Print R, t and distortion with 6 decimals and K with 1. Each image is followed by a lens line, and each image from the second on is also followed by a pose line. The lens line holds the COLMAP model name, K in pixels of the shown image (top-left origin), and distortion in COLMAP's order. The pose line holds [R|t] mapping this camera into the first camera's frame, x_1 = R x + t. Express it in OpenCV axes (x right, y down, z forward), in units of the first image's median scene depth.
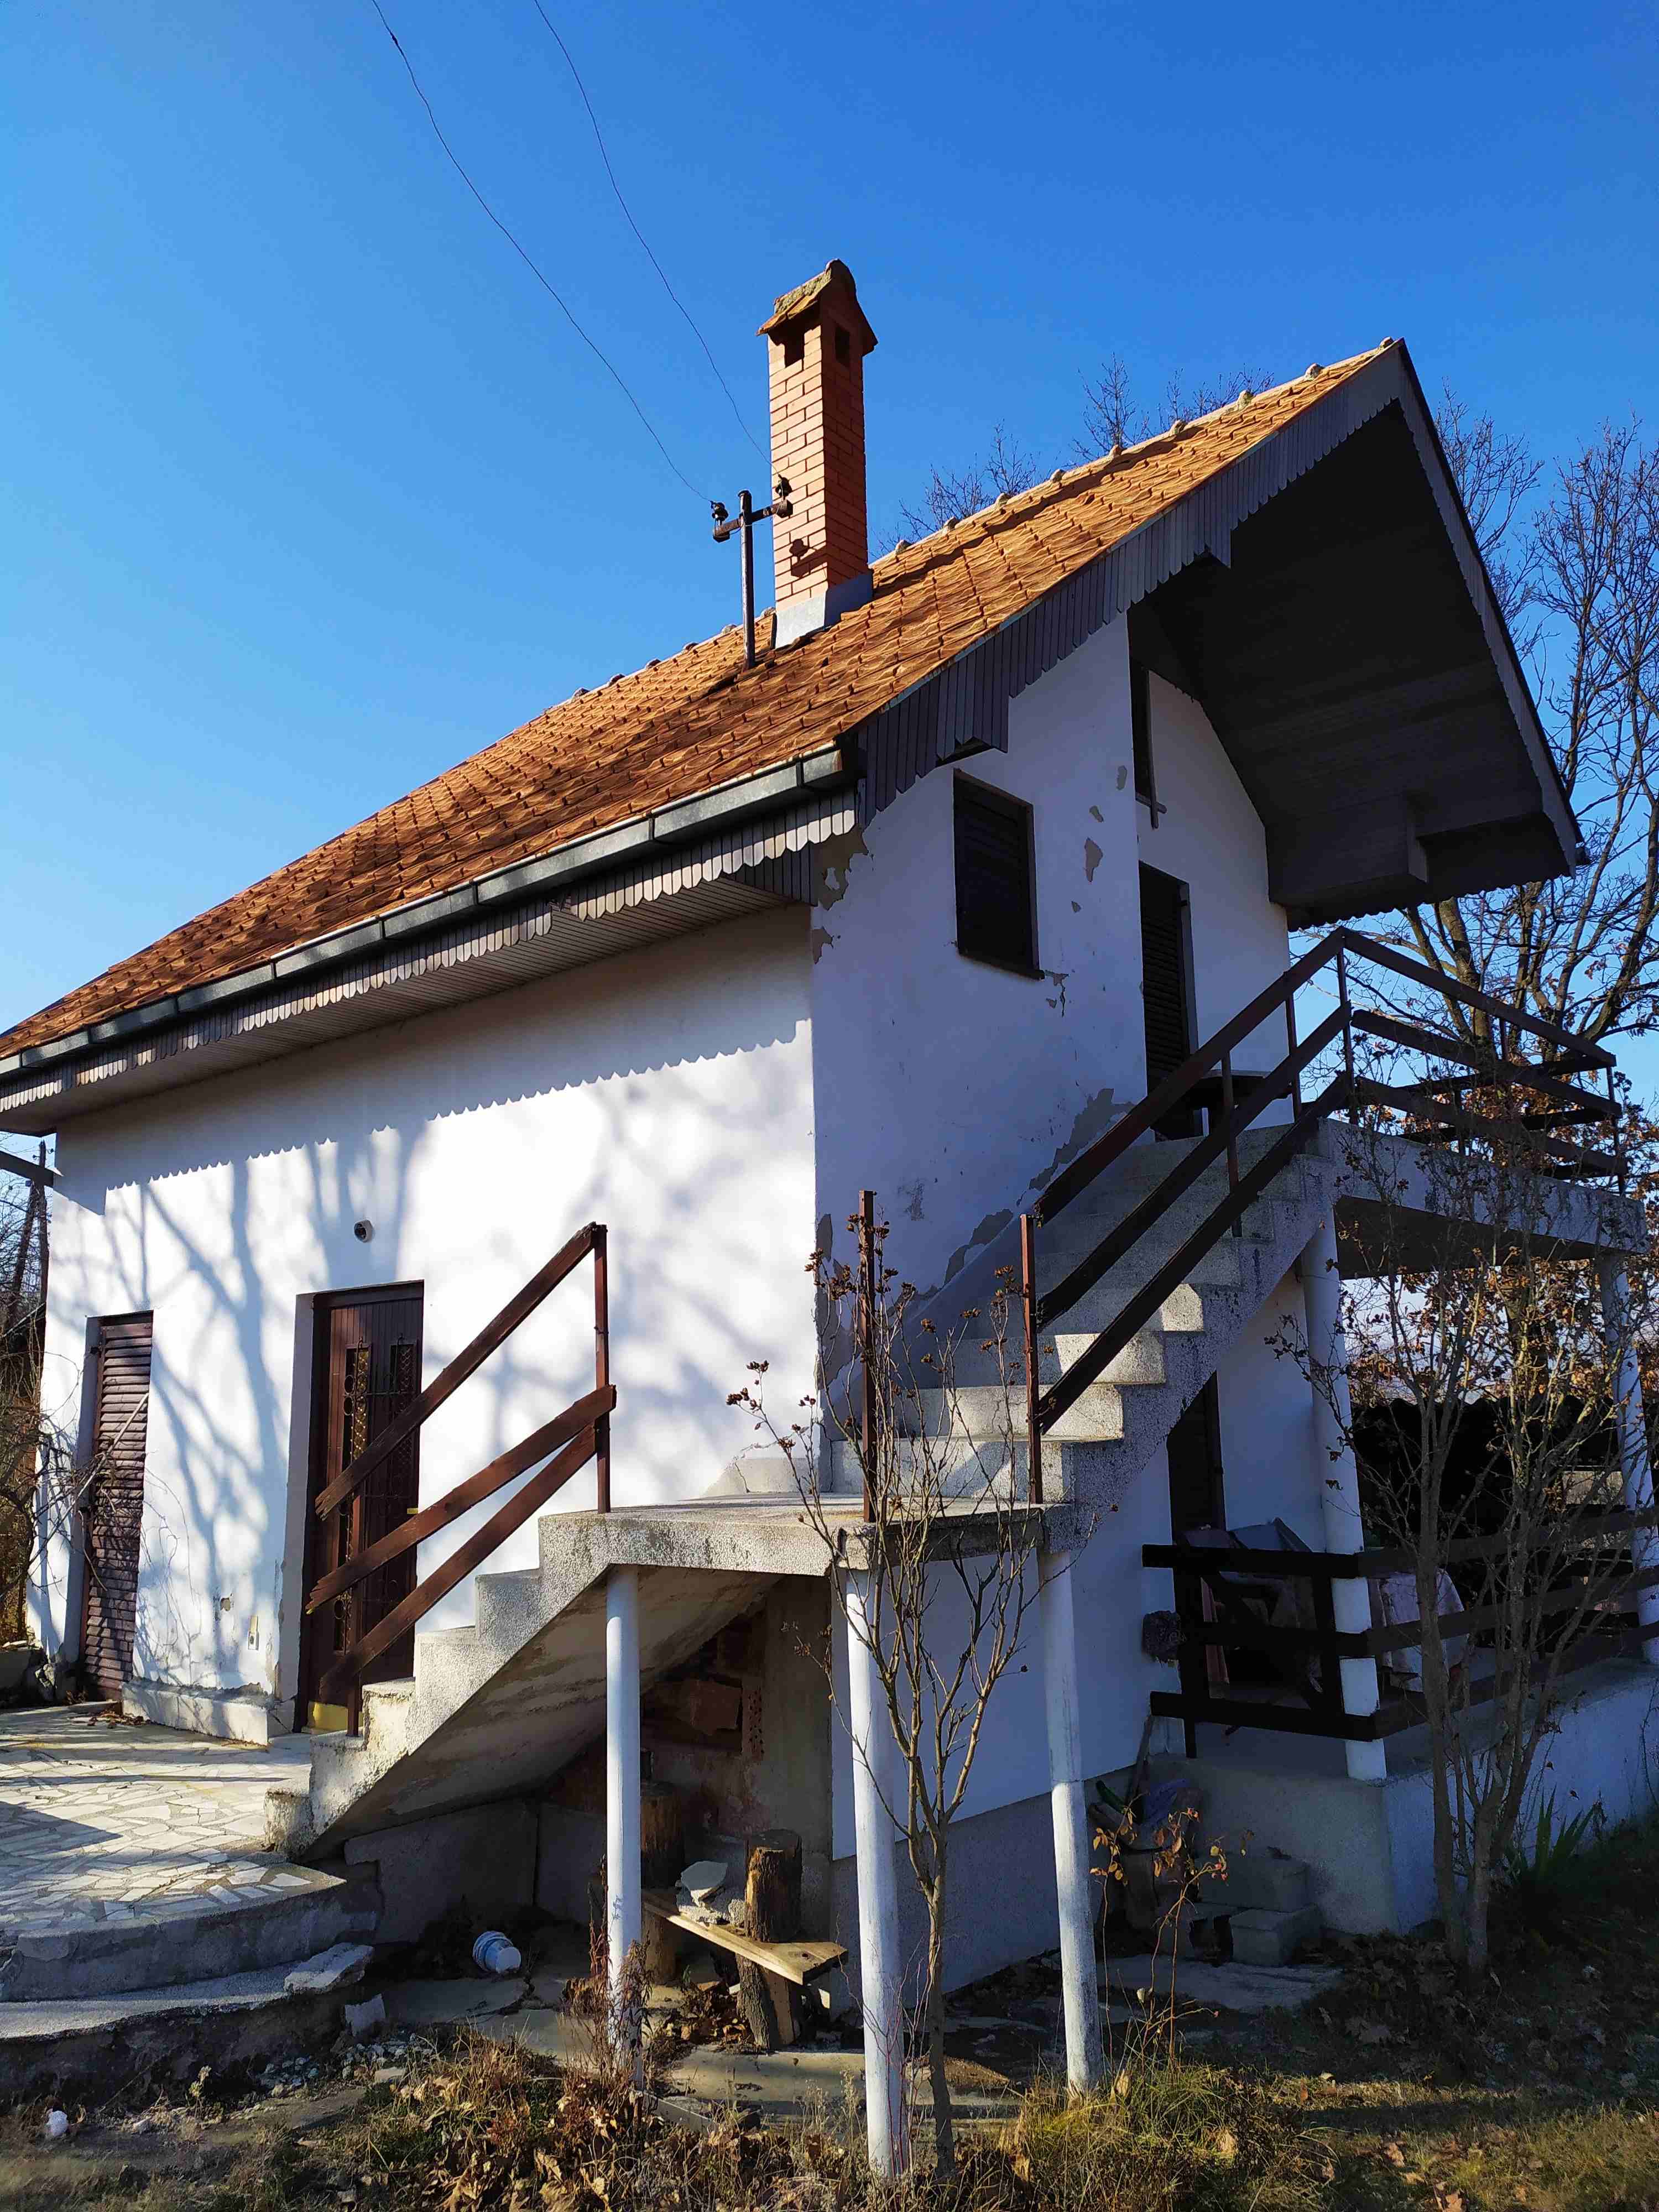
lens RADIAL K [[1653.7, 0, 819.4], [0, 1653.7, 1112.9], [0, 0, 1]] dist [0.056854, -0.038376]
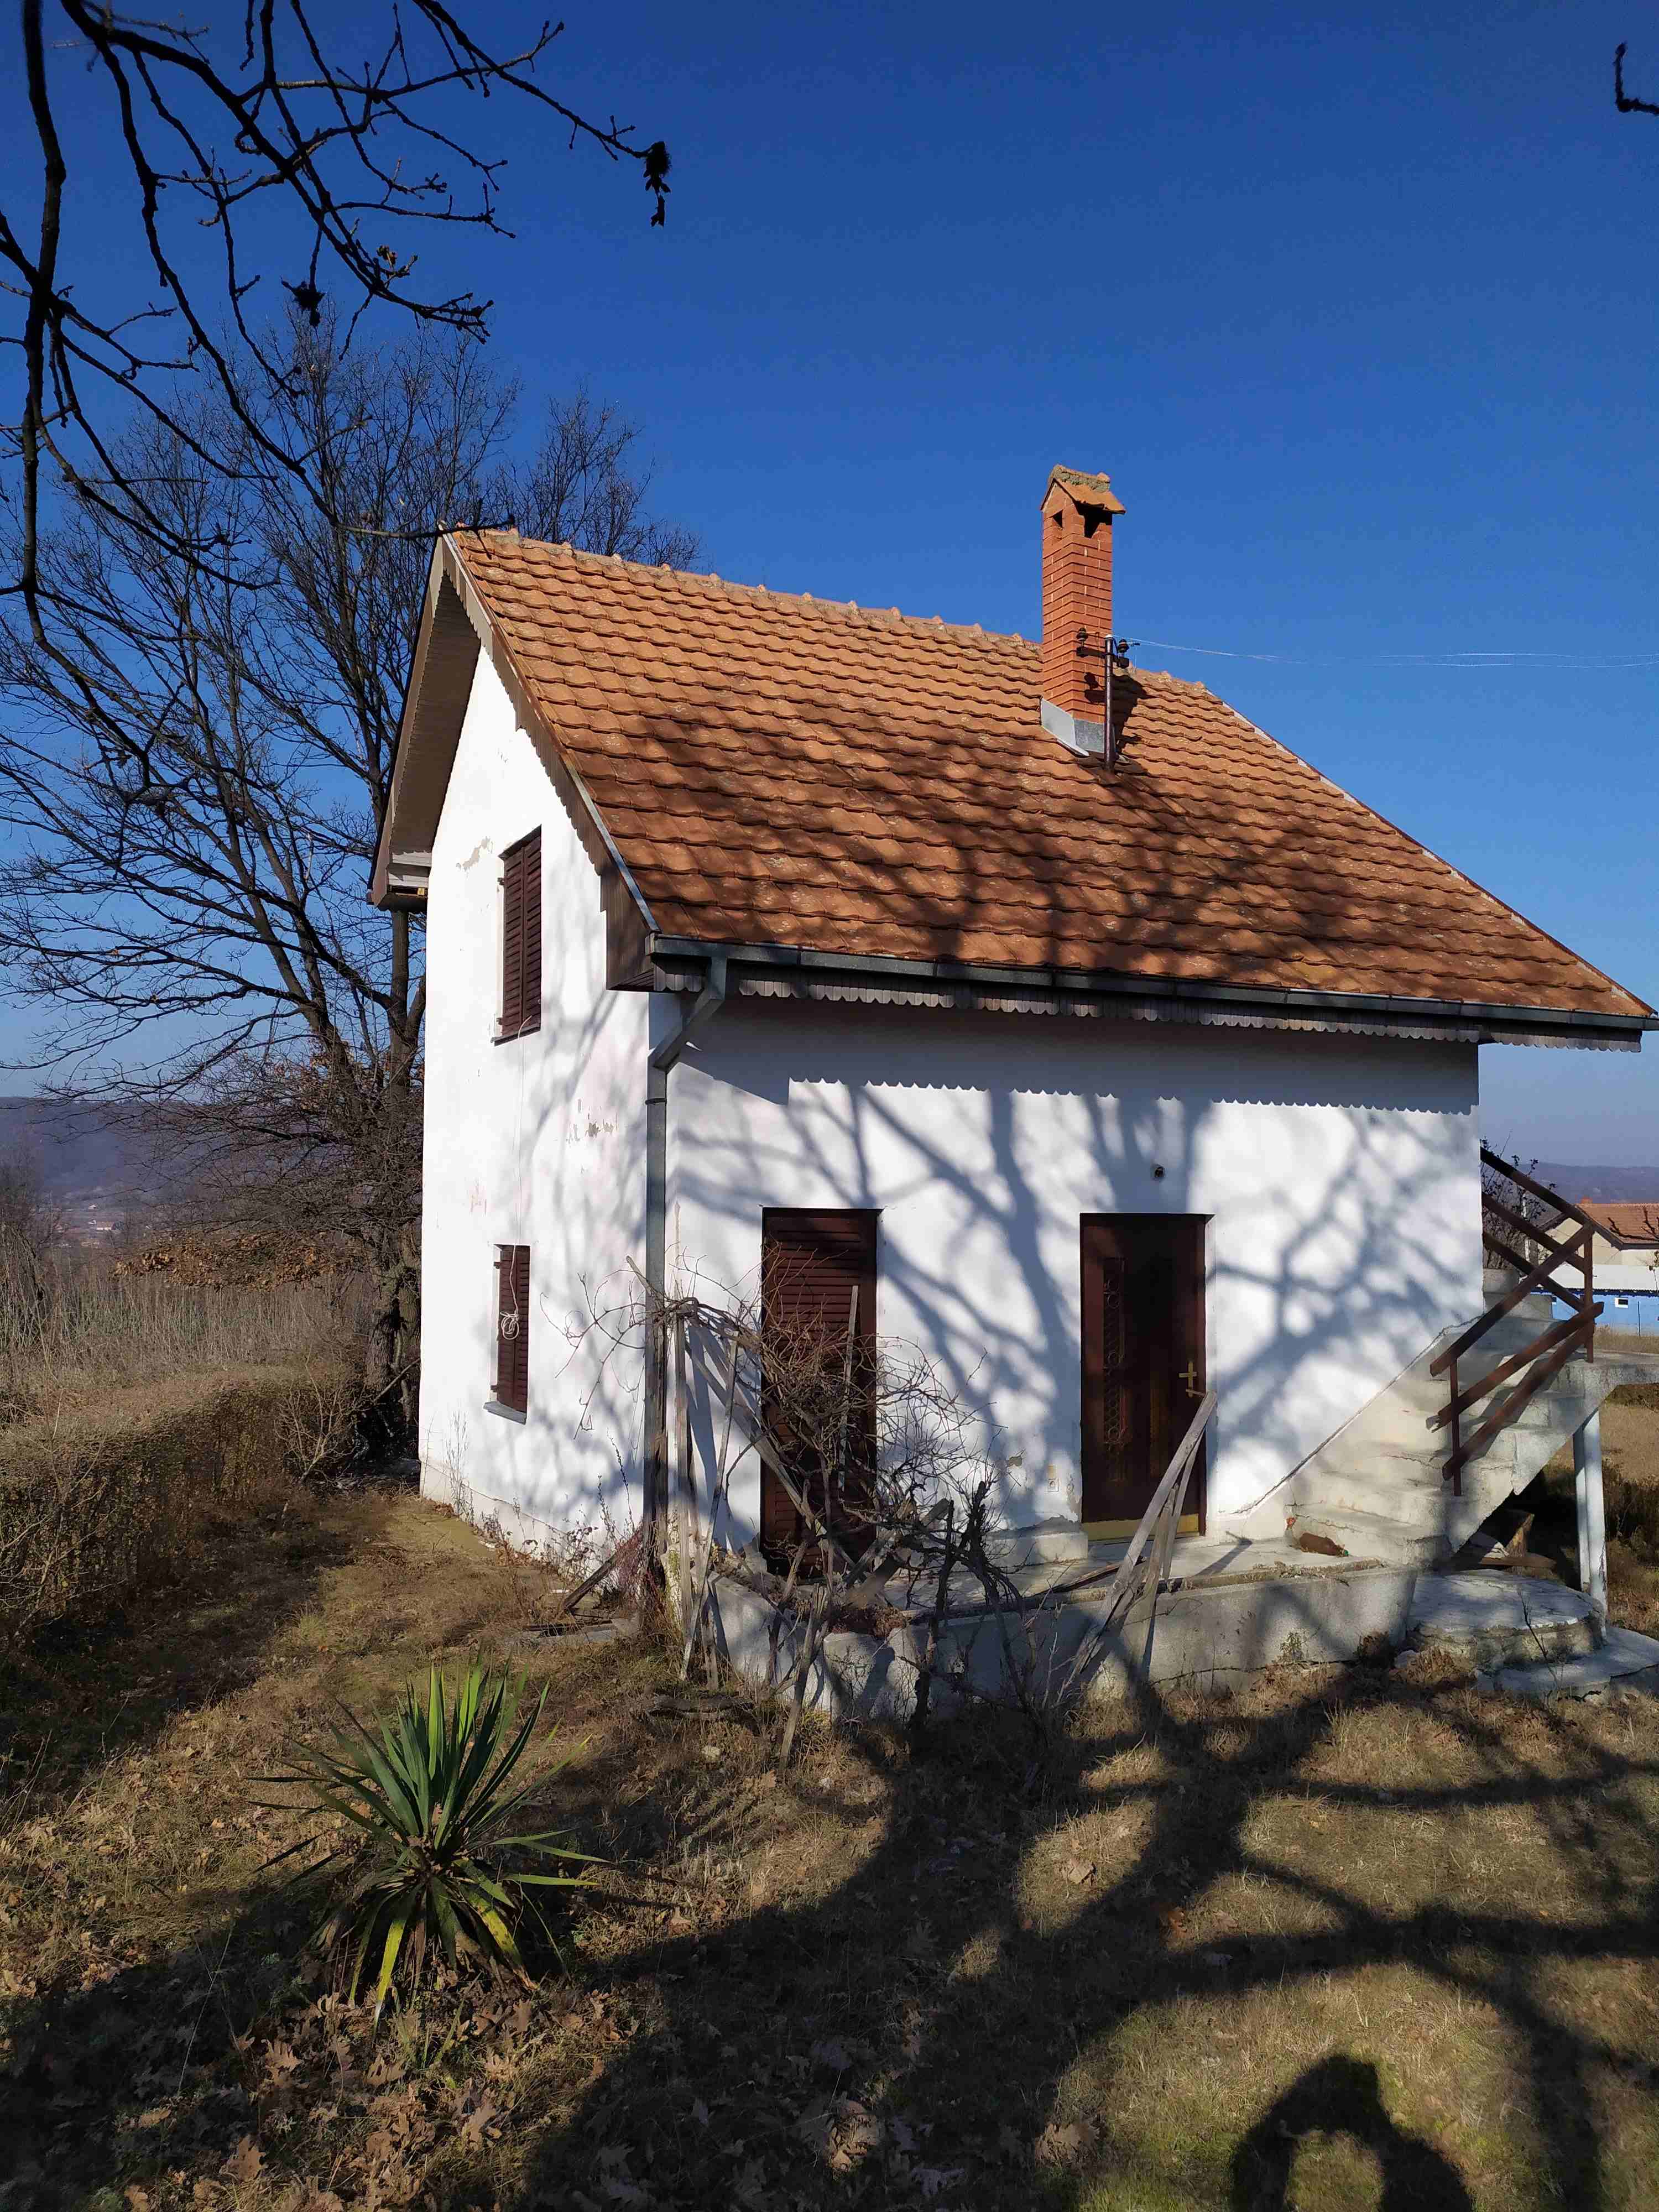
lens RADIAL K [[1653.7, 0, 818.0], [0, 1653.7, 1100.2], [0, 0, 1]] dist [0.056854, -0.038376]
pose [[0.372895, 0.089180, 0.923578, -1.543428], [-0.182760, 0.982931, -0.021122, 0.087892], [-0.909697, -0.160917, 0.382829, 0.710398]]
